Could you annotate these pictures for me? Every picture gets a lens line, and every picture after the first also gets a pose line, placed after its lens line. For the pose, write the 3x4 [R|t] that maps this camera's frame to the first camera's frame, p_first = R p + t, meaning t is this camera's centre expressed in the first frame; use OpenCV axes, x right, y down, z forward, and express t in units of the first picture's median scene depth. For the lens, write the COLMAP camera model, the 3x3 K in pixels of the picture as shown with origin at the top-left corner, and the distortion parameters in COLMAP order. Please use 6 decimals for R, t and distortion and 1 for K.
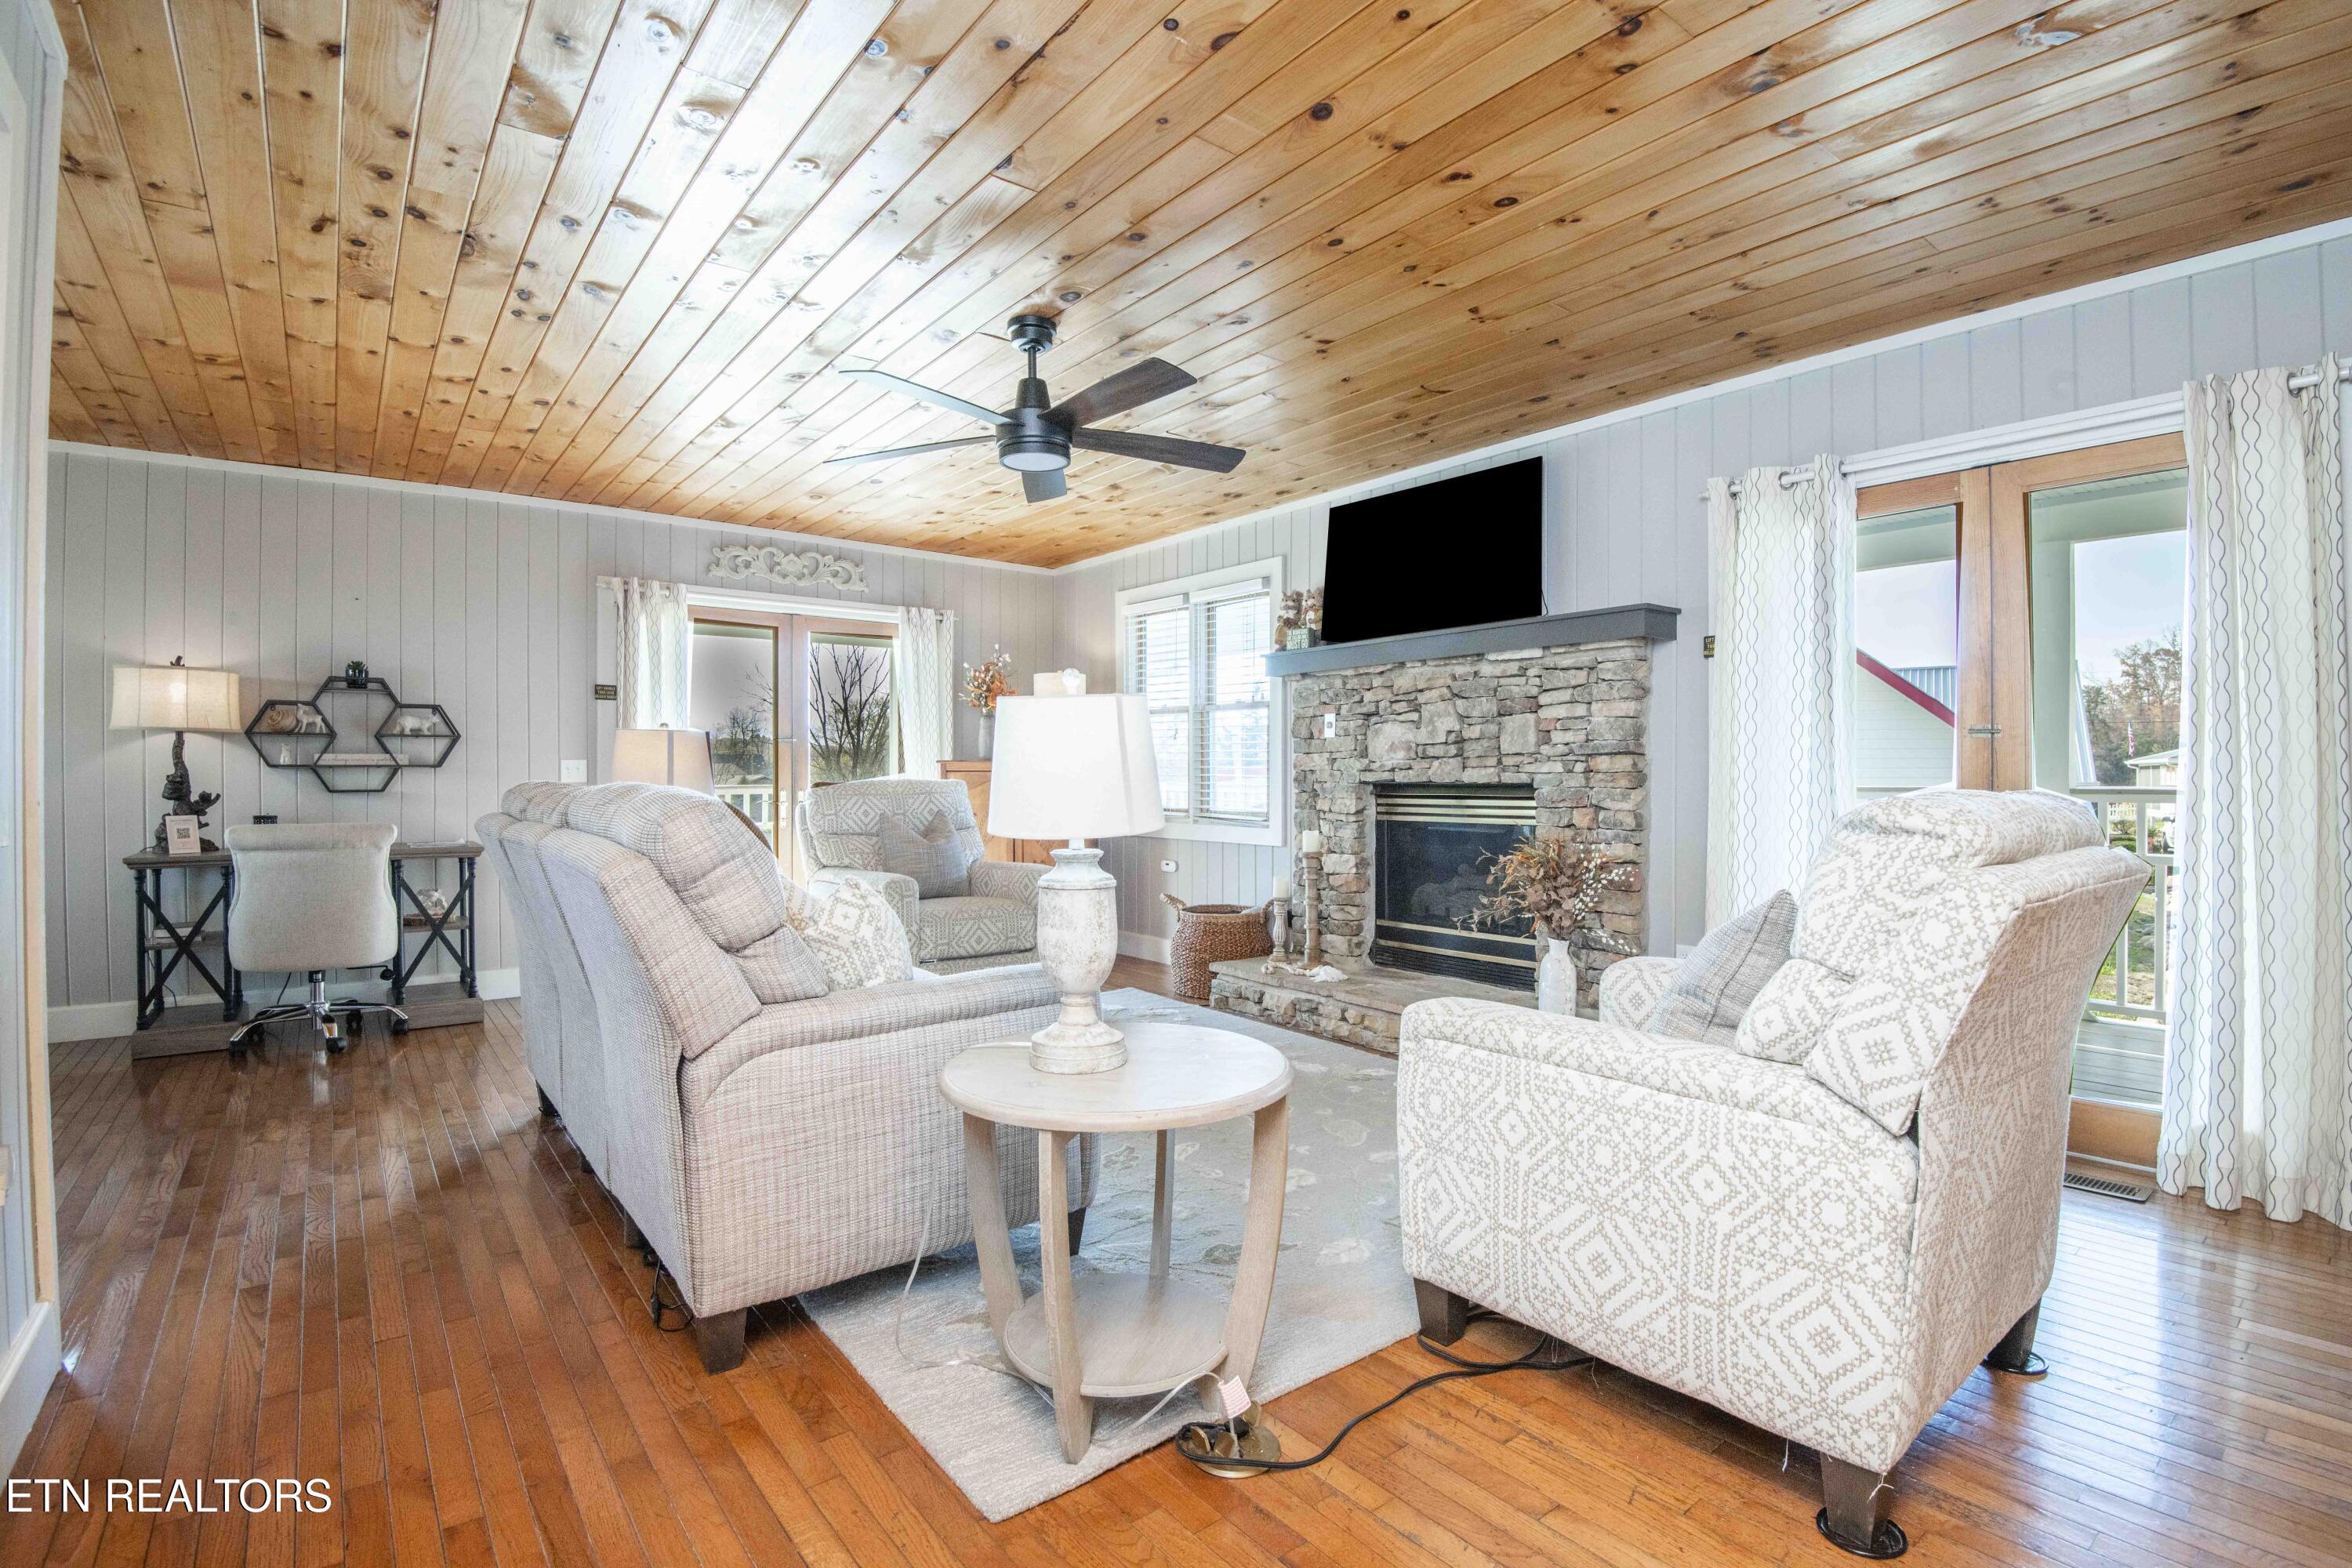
lens RADIAL K [[1086.5, 0, 1178.8], [0, 1086.5, 787.6], [0, 0, 1]] dist [-0.019247, -0.014476]
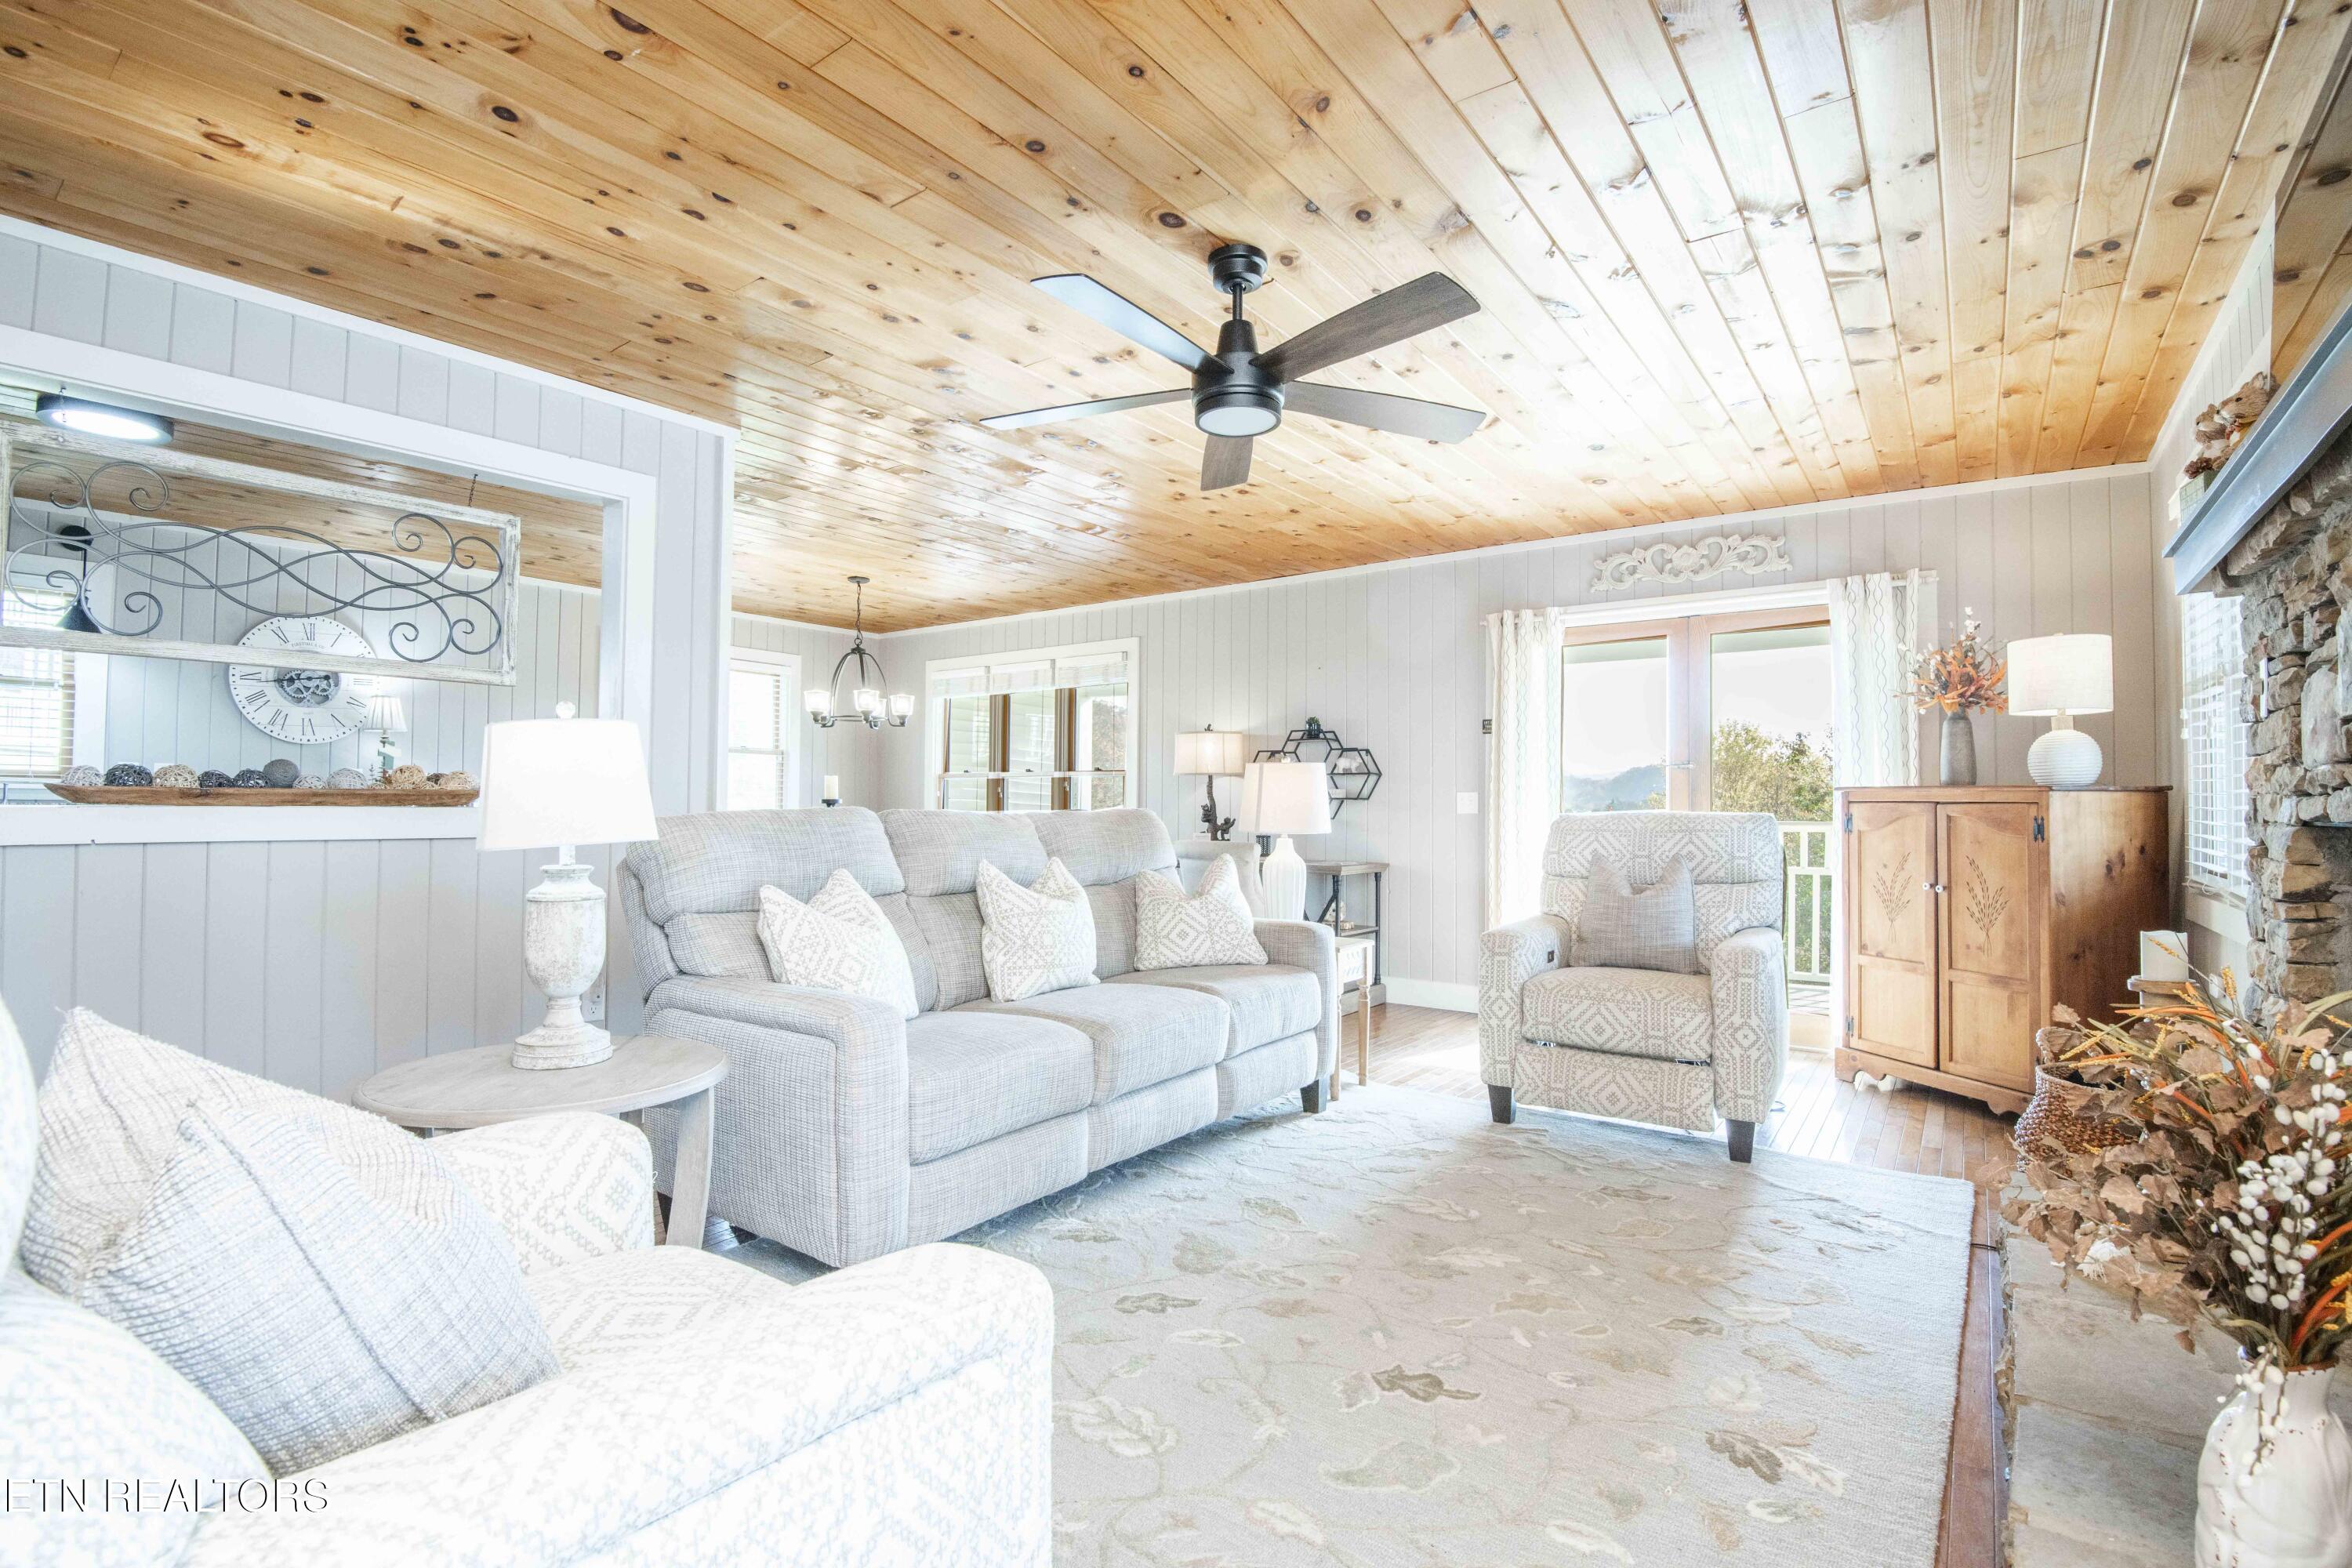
lens RADIAL K [[1086.5, 0, 1180.8], [0, 1086.5, 786.0], [0, 0, 1]] dist [-0.019247, -0.014476]
pose [[0.256989, -0.018466, -0.966238, 0.439579], [-0.018158, 0.999549, -0.023932, -0.001930], [0.966244, 0.023696, 0.256538, 0.512009]]
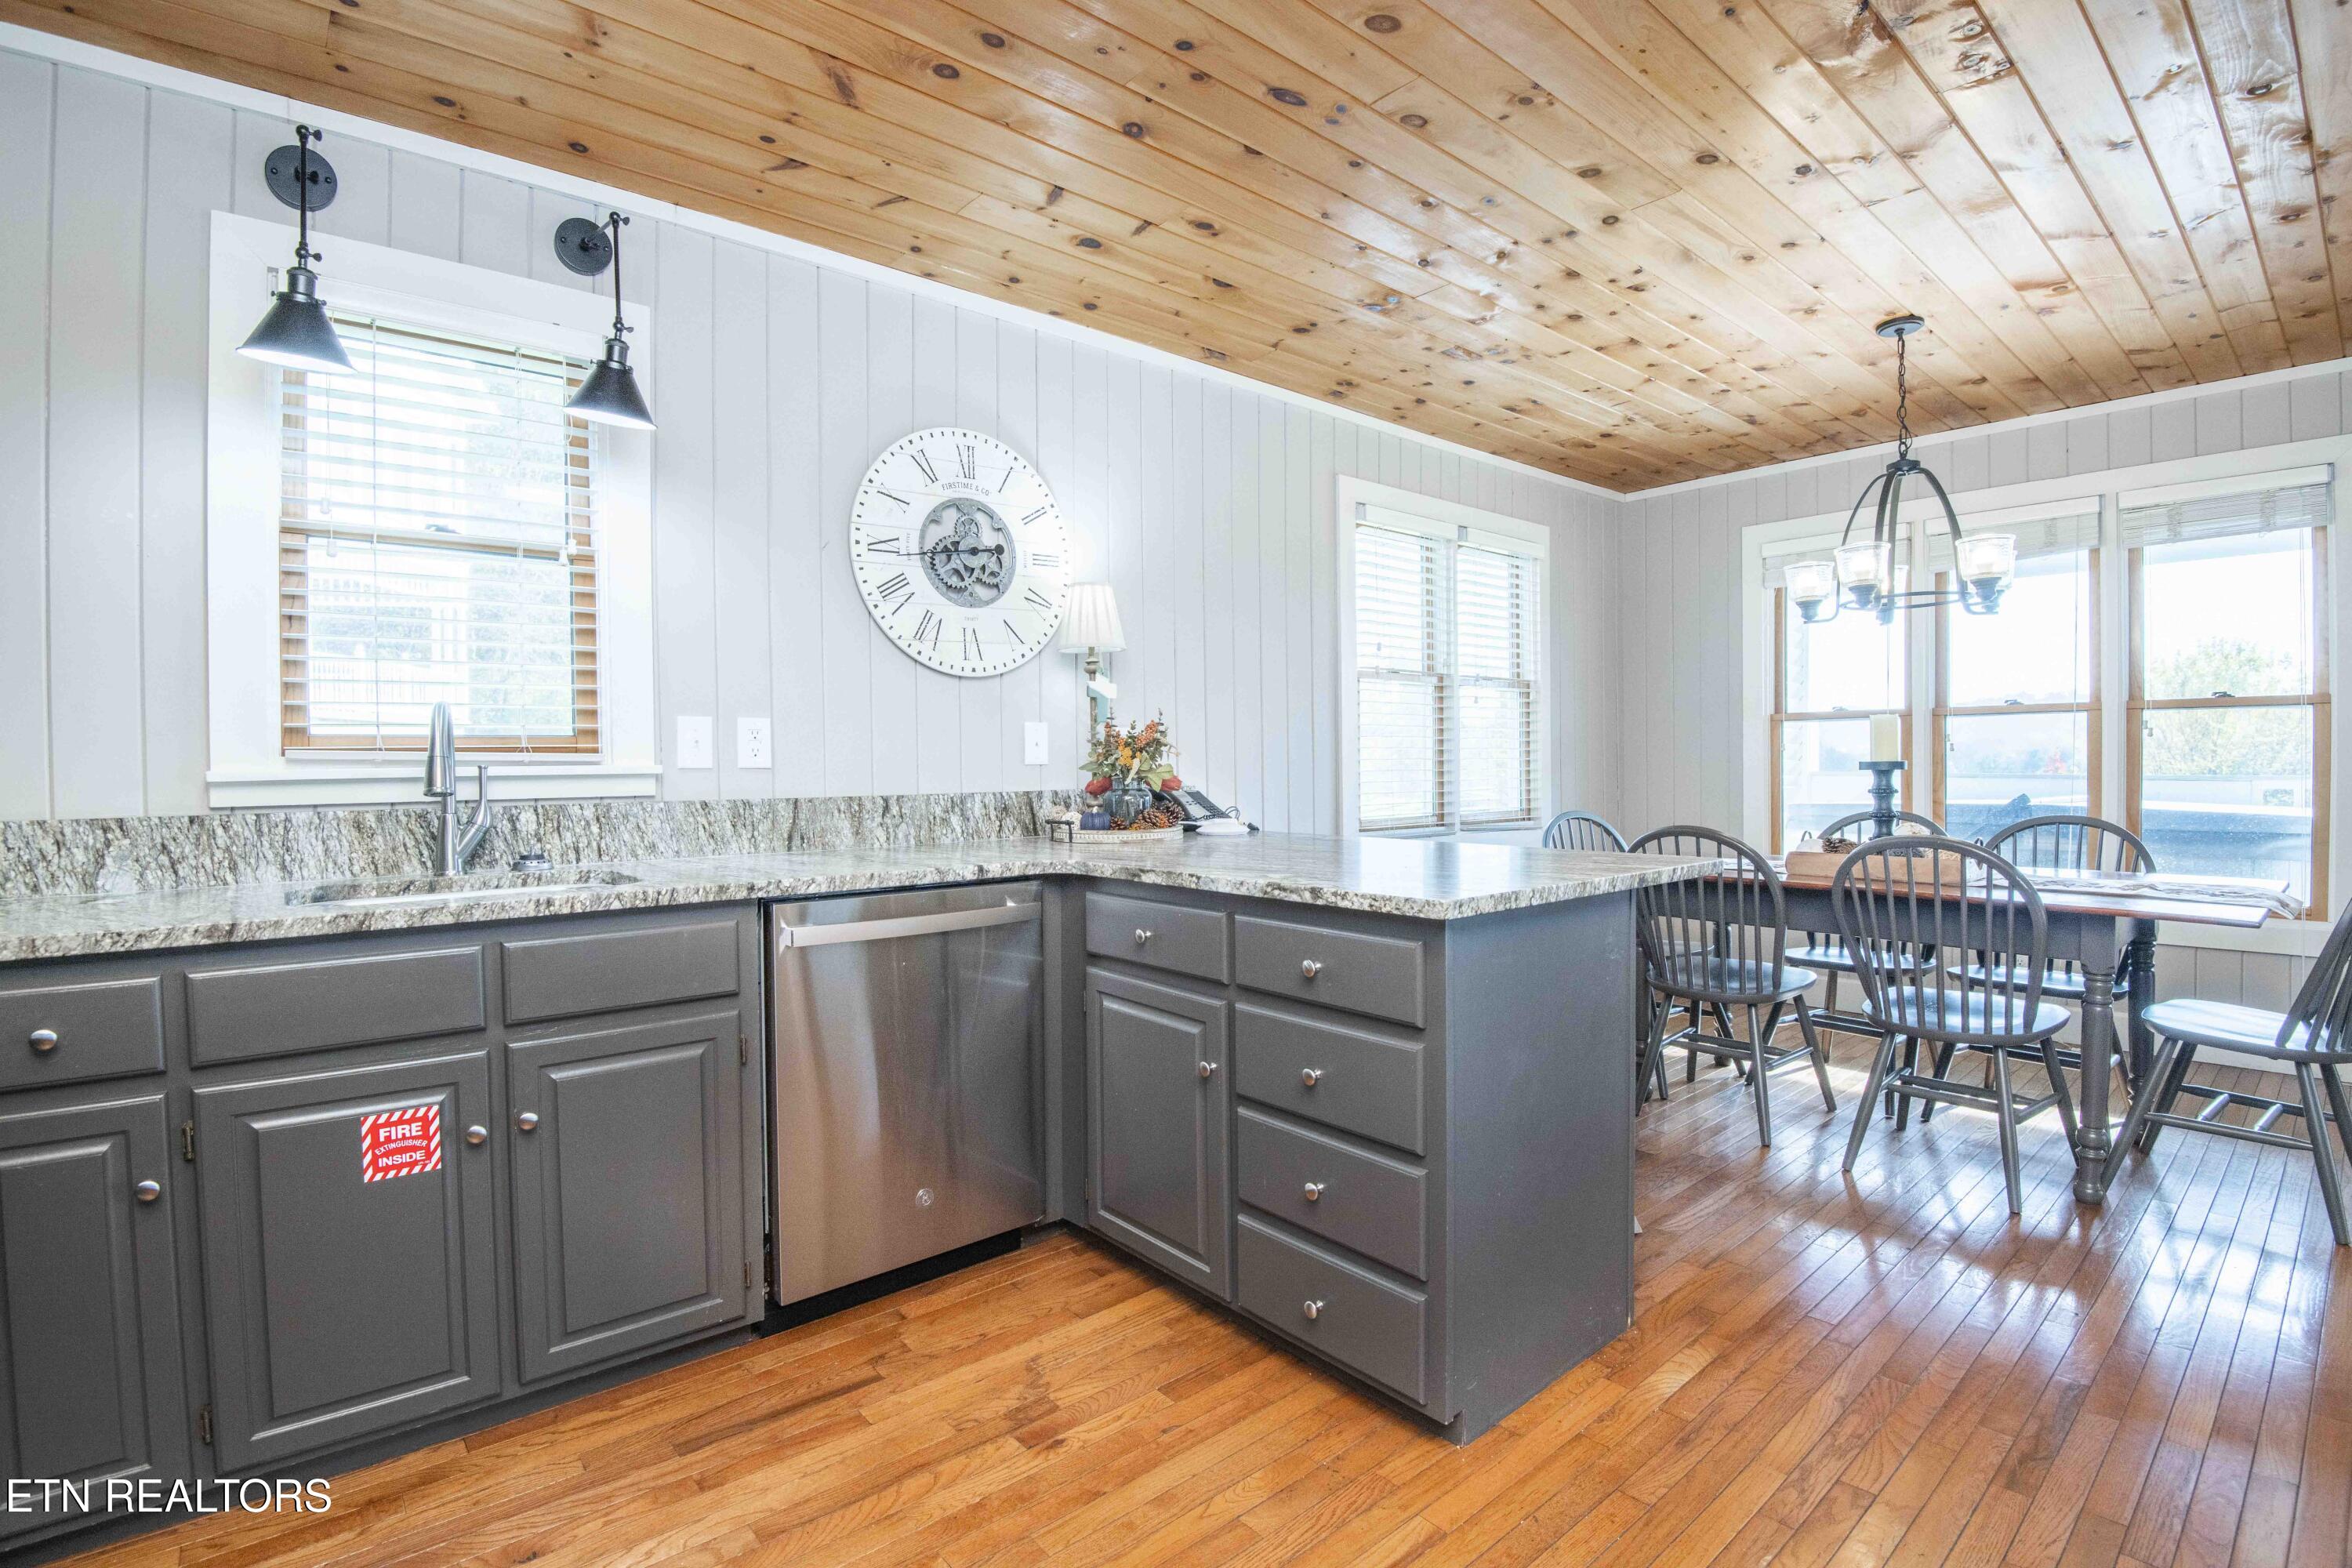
lens RADIAL K [[1086.5, 0, 1167.1], [0, 1086.5, 786.6], [0, 0, 1]] dist [-0.019247, -0.014476]
pose [[0.034267, 0.022555, -0.999158, -0.300830], [-0.000145, 0.999745, 0.022563, -0.009248], [0.999413, -0.000628, 0.034261, -0.021691]]
